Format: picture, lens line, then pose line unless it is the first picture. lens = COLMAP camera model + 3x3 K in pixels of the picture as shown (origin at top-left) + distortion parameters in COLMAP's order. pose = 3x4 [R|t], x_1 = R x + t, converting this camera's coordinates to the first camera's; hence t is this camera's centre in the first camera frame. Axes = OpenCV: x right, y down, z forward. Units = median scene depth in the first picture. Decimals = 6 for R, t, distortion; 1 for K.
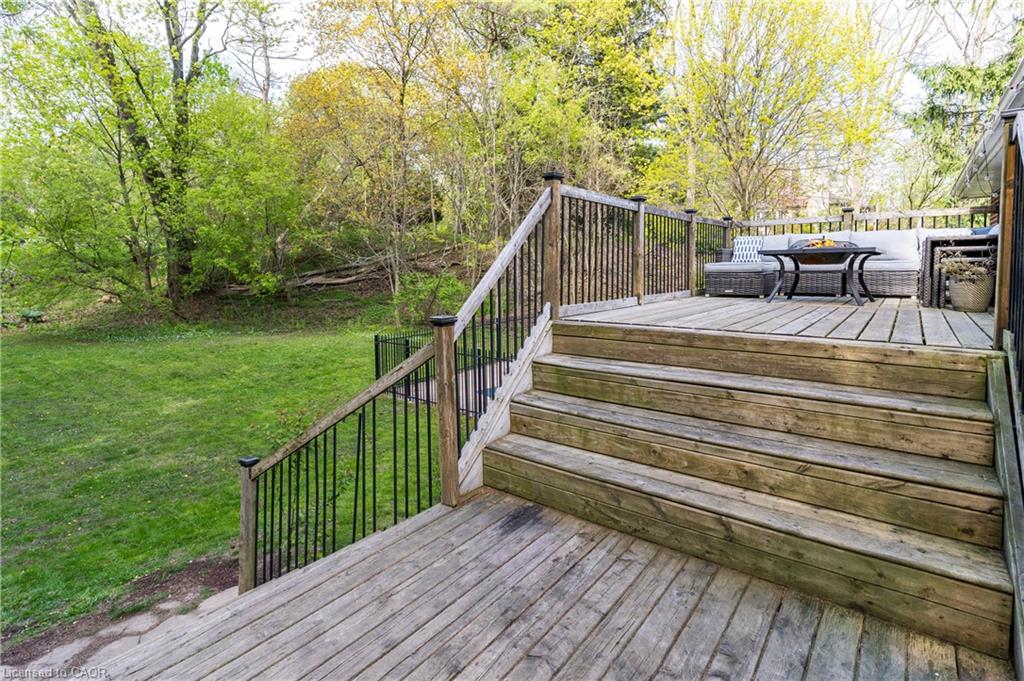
lens RADIAL K [[498.4, 0, 512.2], [0, 498.4, 355.4], [0, 0, 1]] dist [-0.000912, -0.000056]
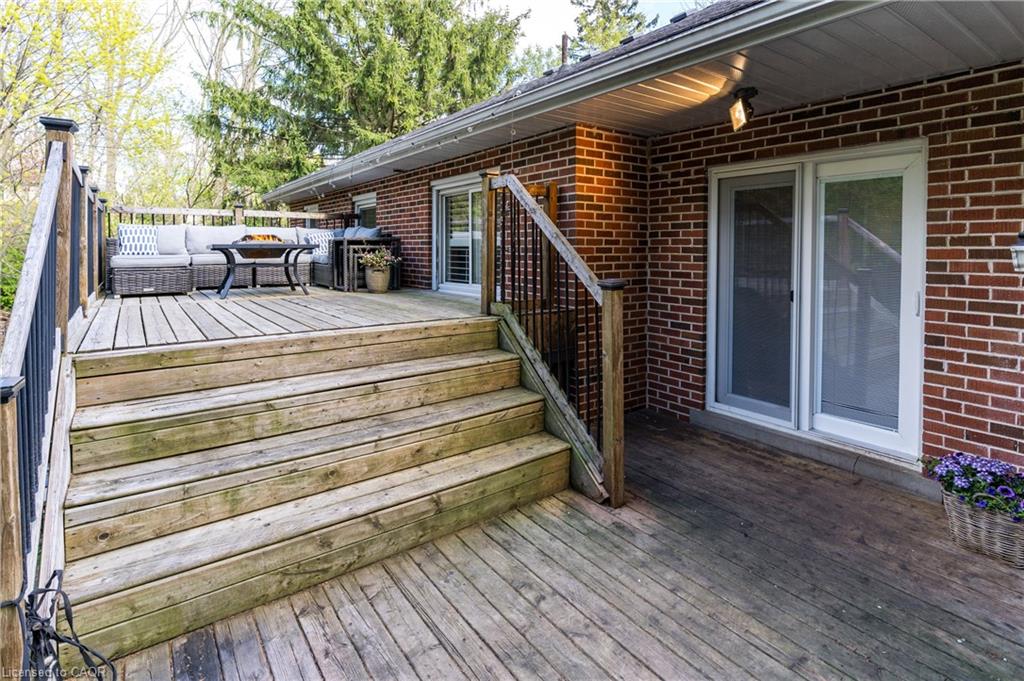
lens RADIAL K [[511.4, 0, 512.1], [0, 511.4, 310.2], [0, 0, 1]] dist [0.000688, -0.000313]
pose [[0.267645, -0.103547, 0.957938, -0.499558], [0.165925, 0.984309, 0.060038, -0.100166], [-0.949123, 0.142877, 0.280626, 0.411441]]
